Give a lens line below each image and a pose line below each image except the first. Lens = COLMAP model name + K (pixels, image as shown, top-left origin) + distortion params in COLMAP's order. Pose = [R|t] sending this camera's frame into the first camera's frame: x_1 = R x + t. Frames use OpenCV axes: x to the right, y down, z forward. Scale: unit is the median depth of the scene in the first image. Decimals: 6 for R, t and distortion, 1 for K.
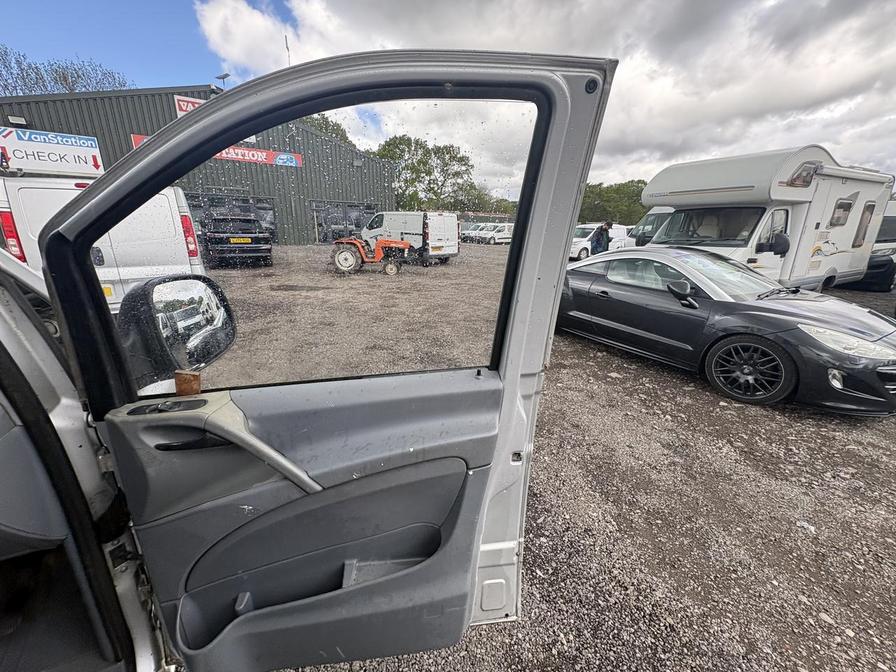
lens RADIAL K [[357.4, 0, 450.6], [0, 357.4, 336.8], [0, 0, 1]] dist [-0.000430, 0.000046]
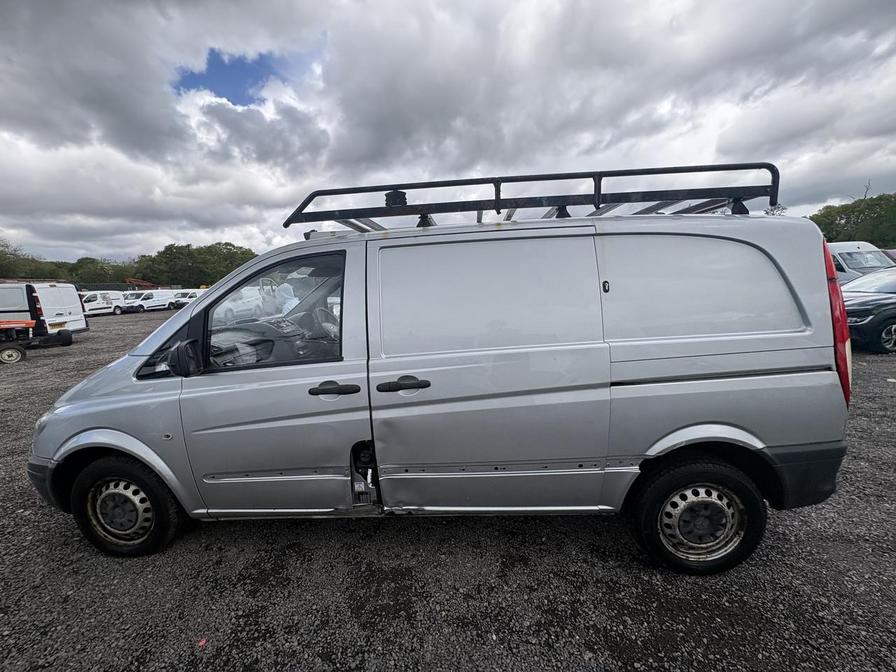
lens RADIAL K [[357.4, 0, 446.4], [0, 357.4, 342.5], [0, 0, 1]] dist [-0.000430, 0.000046]
pose [[0.542261, -0.184280, 0.819752, -0.243238], [0.296777, 0.954771, 0.018315, 0.044704], [-0.786051, 0.233352, 0.572425, -0.177736]]
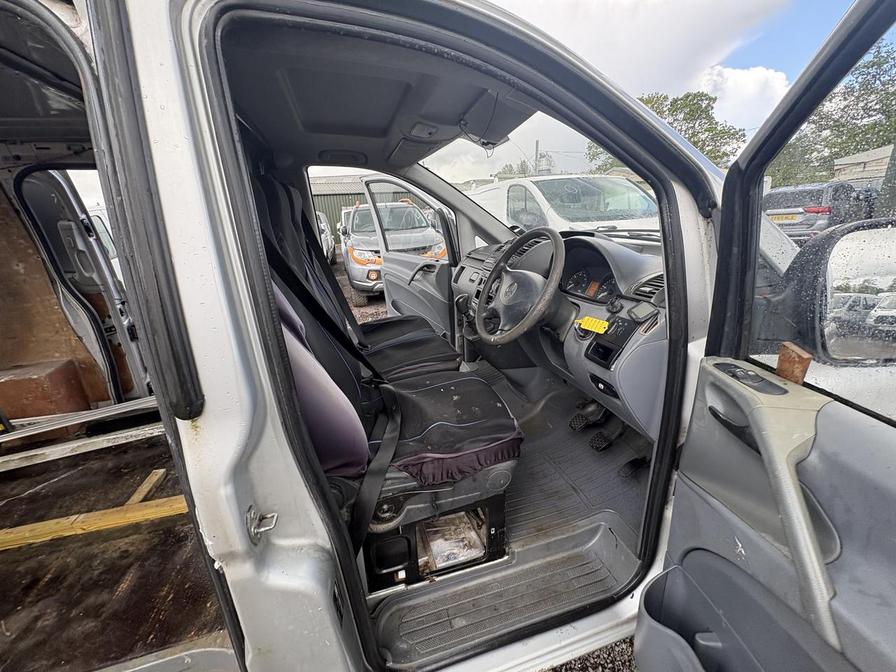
lens RADIAL K [[357.4, 0, 448.9], [0, 357.4, 336.6], [0, 0, 1]] dist [-0.000430, 0.000046]
pose [[-0.243857, 0.294307, -0.924077, 0.006174], [-0.232172, 0.907418, 0.350270, -0.000894], [0.941611, 0.299960, -0.152950, 0.026263]]
